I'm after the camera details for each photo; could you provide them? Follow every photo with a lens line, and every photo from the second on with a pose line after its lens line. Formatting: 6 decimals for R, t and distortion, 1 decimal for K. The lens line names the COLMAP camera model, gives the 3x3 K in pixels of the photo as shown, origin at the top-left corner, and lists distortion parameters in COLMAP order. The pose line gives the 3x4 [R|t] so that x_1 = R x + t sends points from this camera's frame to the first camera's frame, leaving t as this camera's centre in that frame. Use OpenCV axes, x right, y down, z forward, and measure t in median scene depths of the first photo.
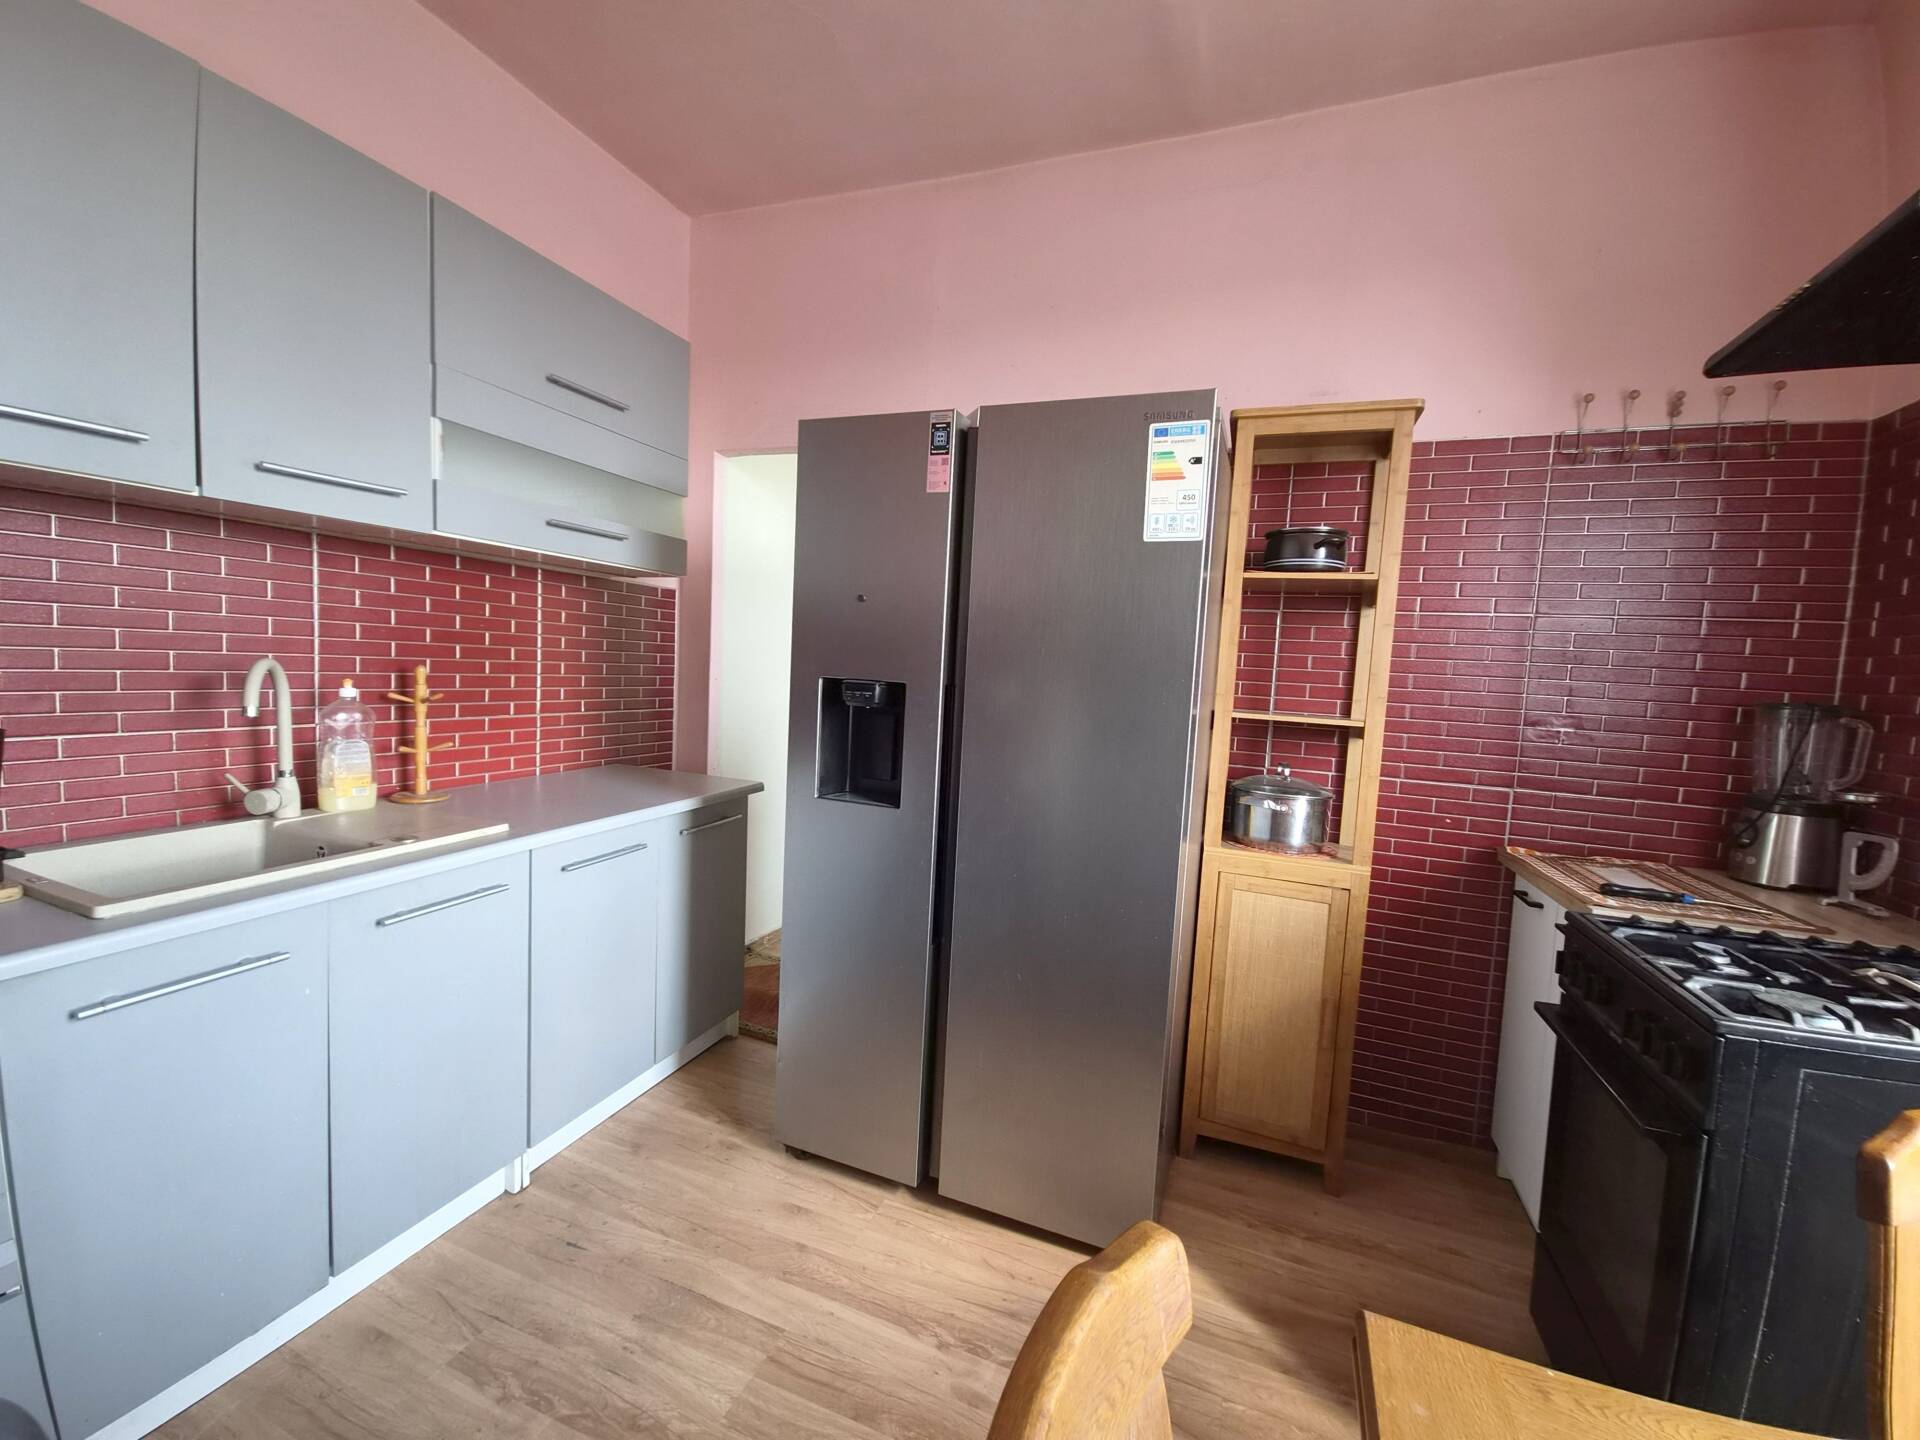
lens RADIAL K [[778.2, 0, 960.0], [0, 778.2, 720.0], [0, 0, 1]] dist [0.014188, -0.007644]
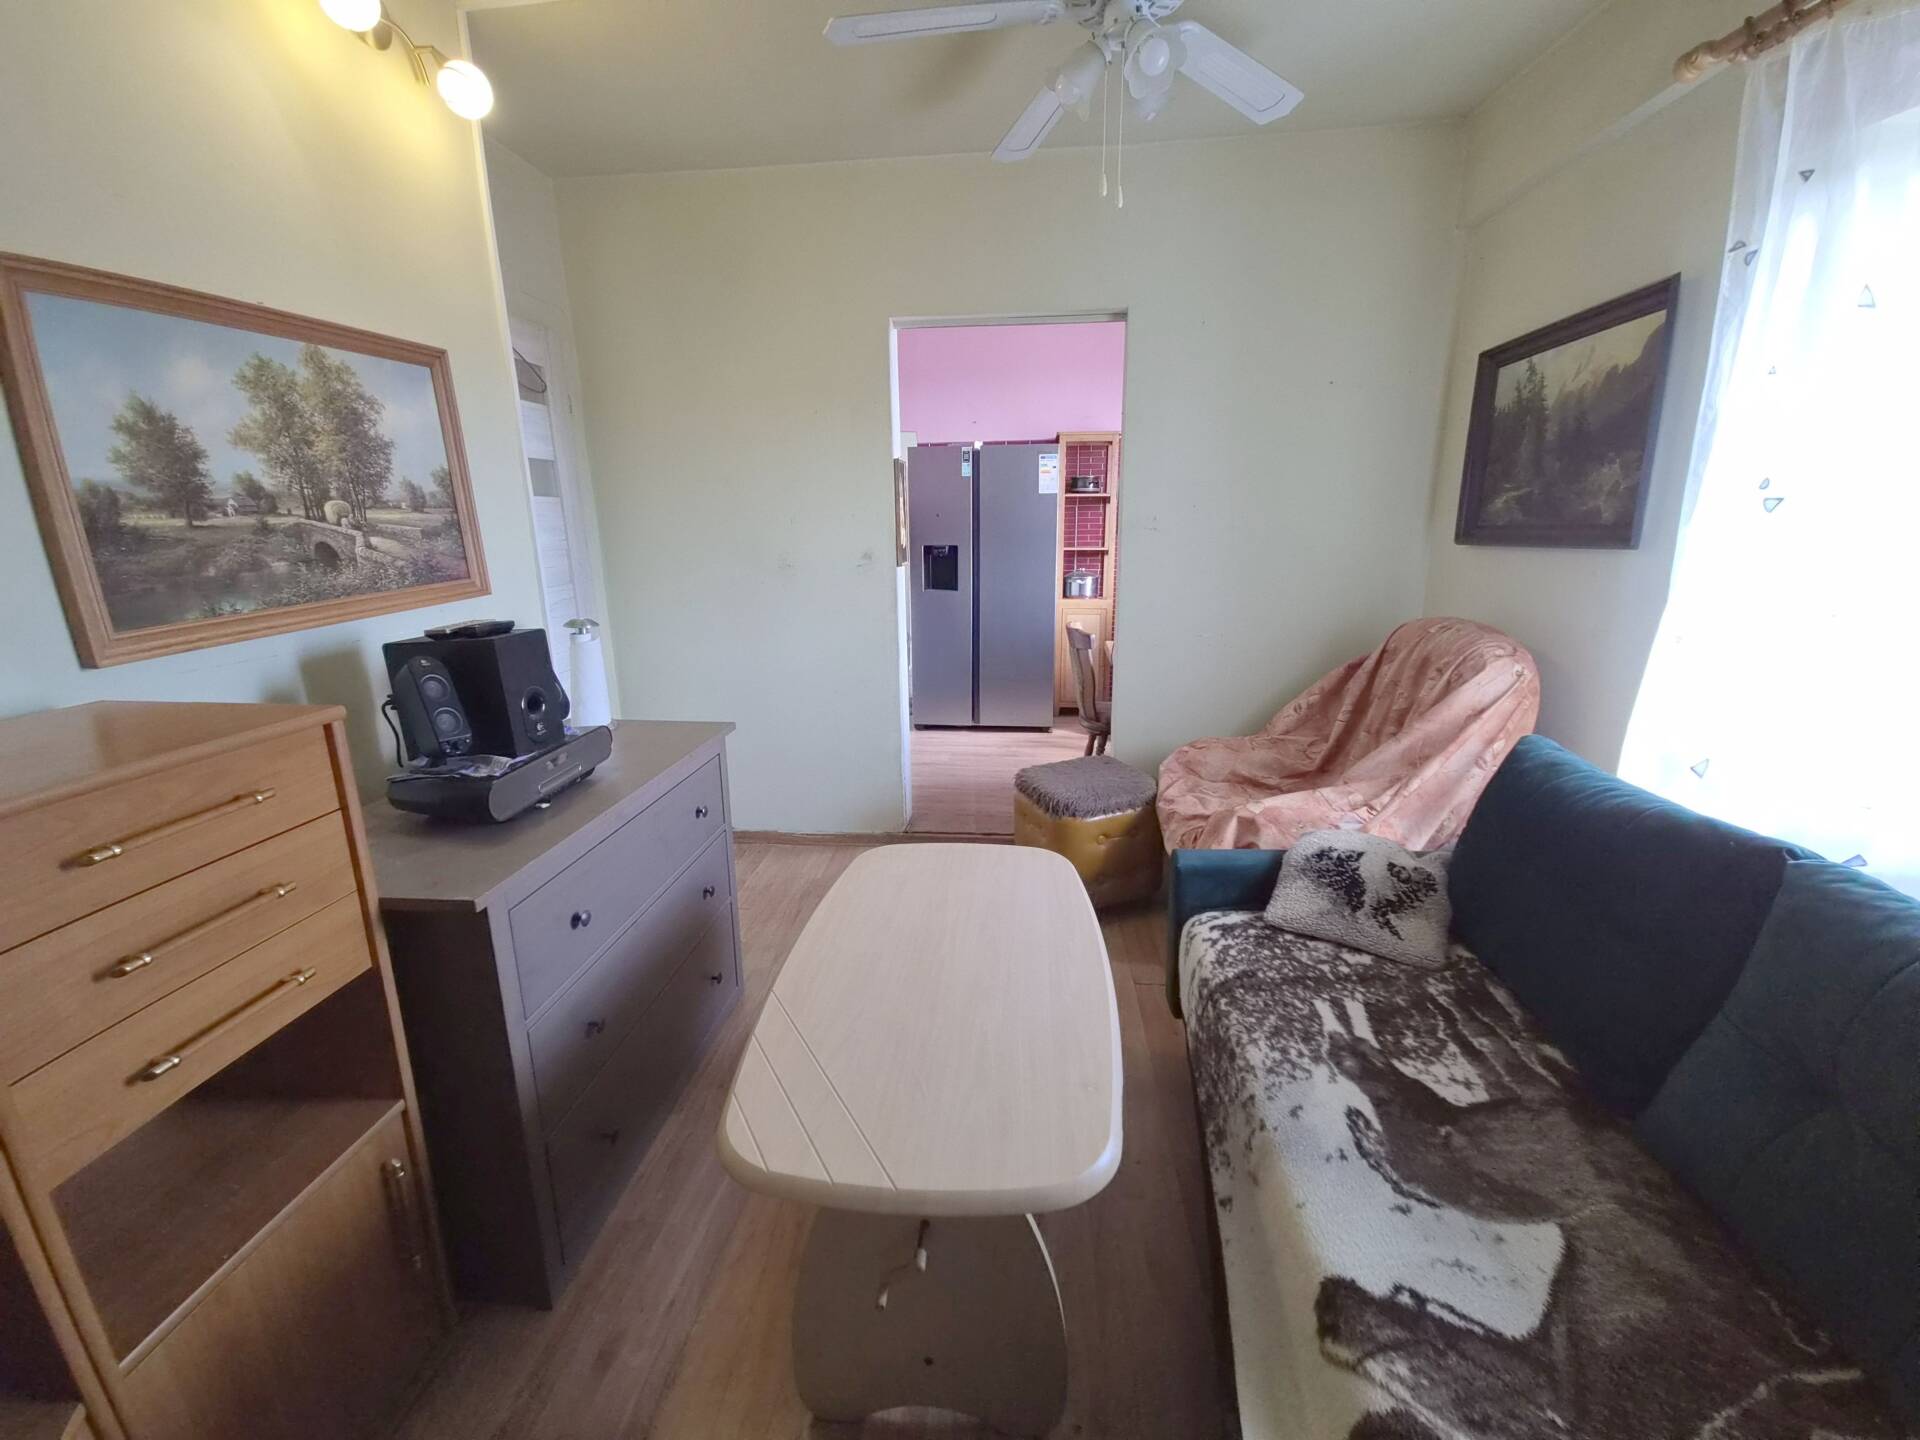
lens RADIAL K [[778.2, 0, 960.0], [0, 778.2, 720.0], [0, 0, 1]] dist [0.014188, -0.007644]
pose [[0.961648, -0.125593, 0.243845, -0.775940], [0.080220, 0.978920, 0.187833, 0.040547], [-0.262295, -0.161068, 0.951451, -1.667501]]
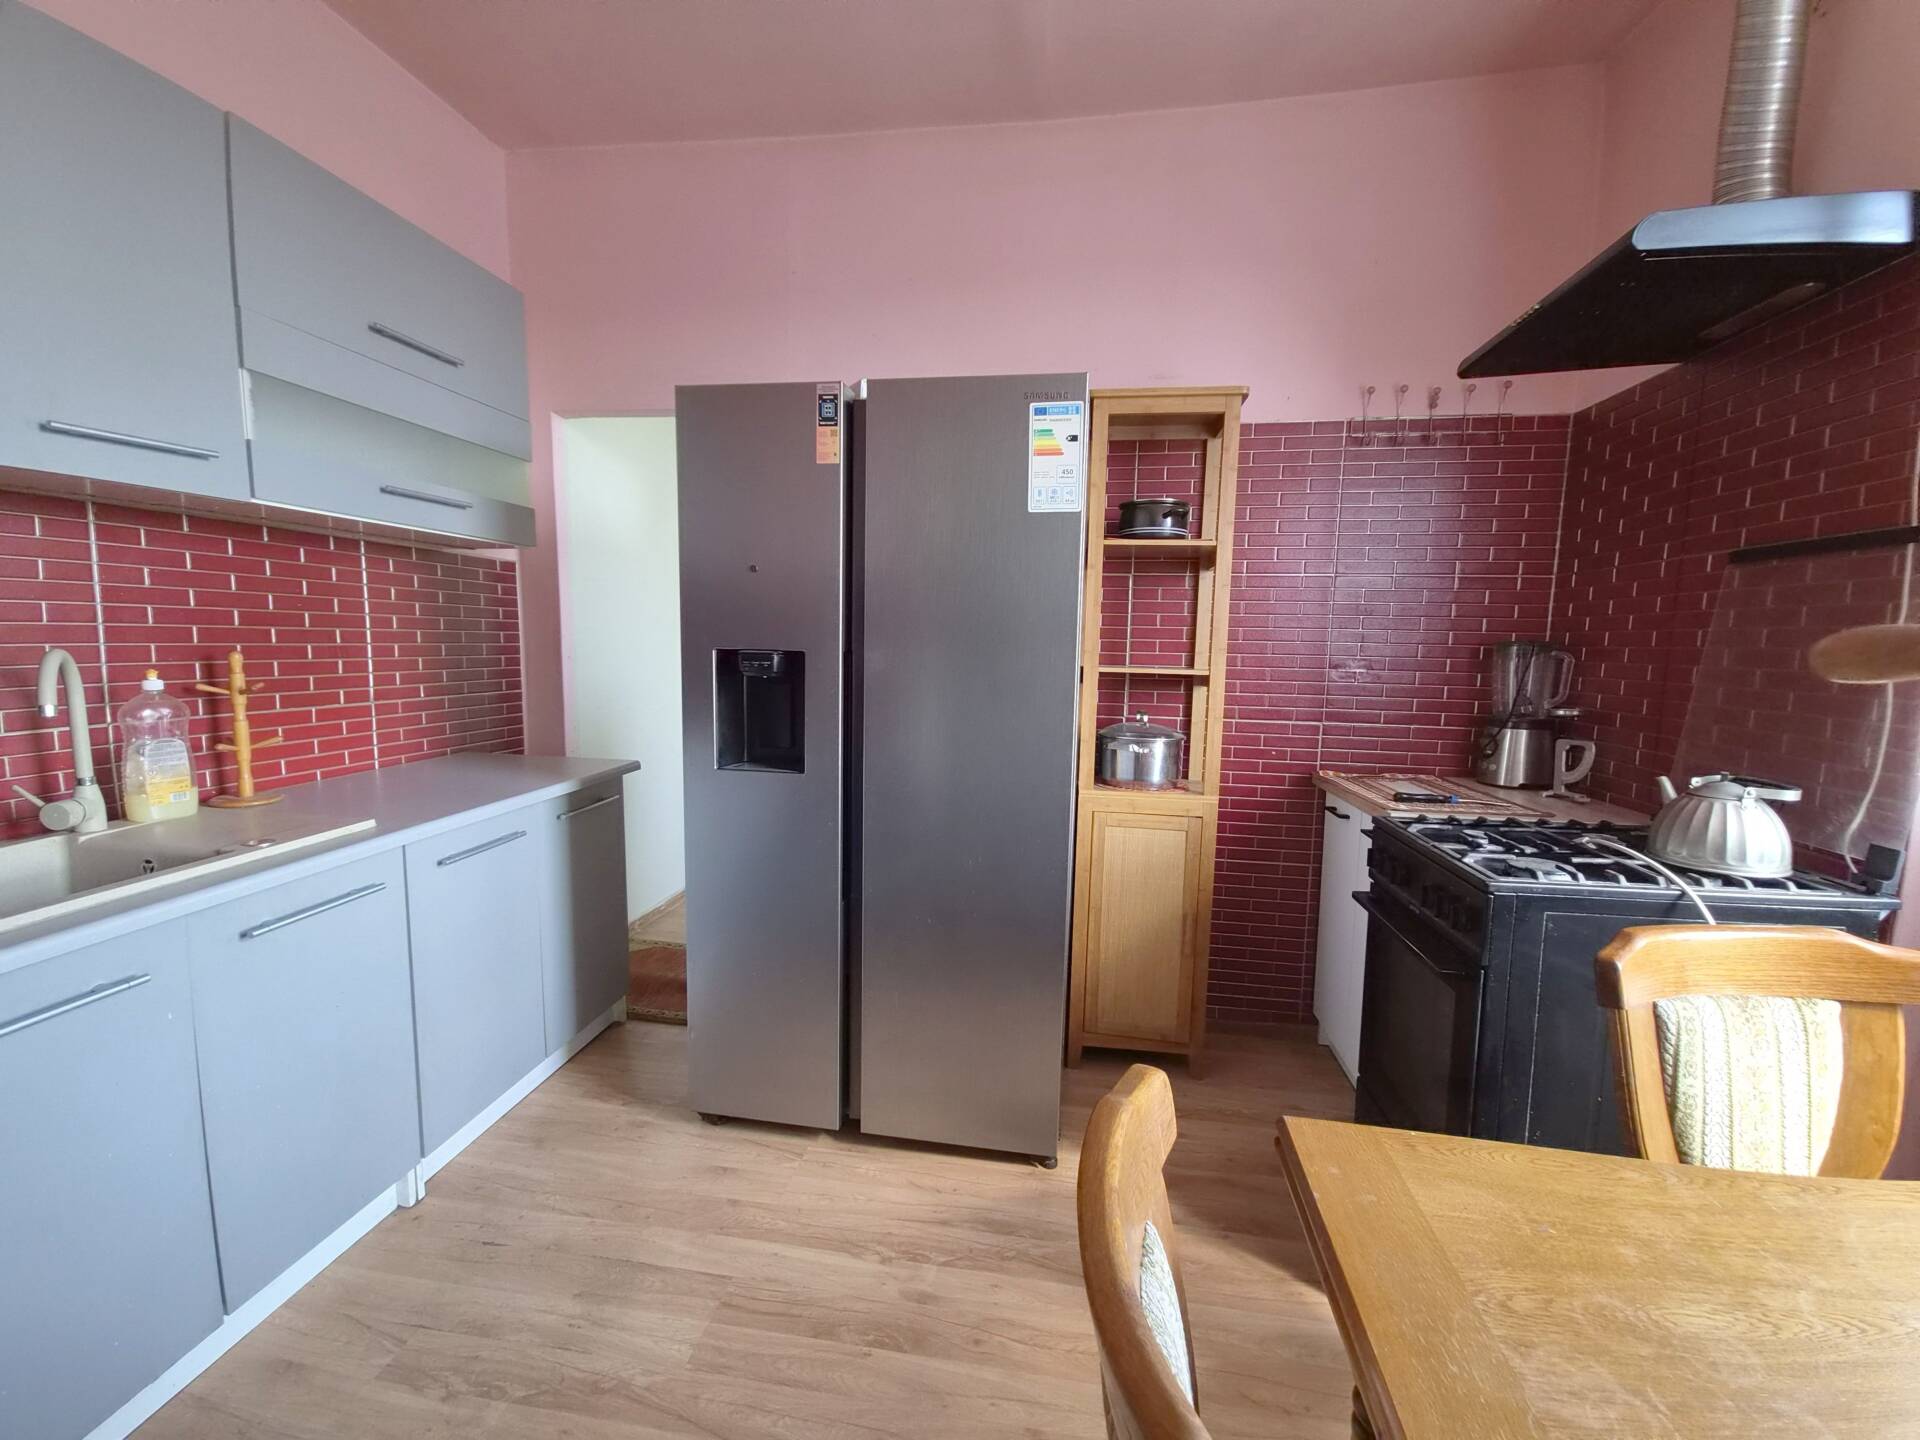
lens RADIAL K [[778.2, 0, 960.0], [0, 778.2, 720.0], [0, 0, 1]] dist [0.014188, -0.007644]
pose [[0.976292, -0.054955, 0.209364, -0.085041], [0.046669, 0.997927, 0.044318, 0.006759], [-0.211366, -0.033497, 0.976833, -0.044975]]
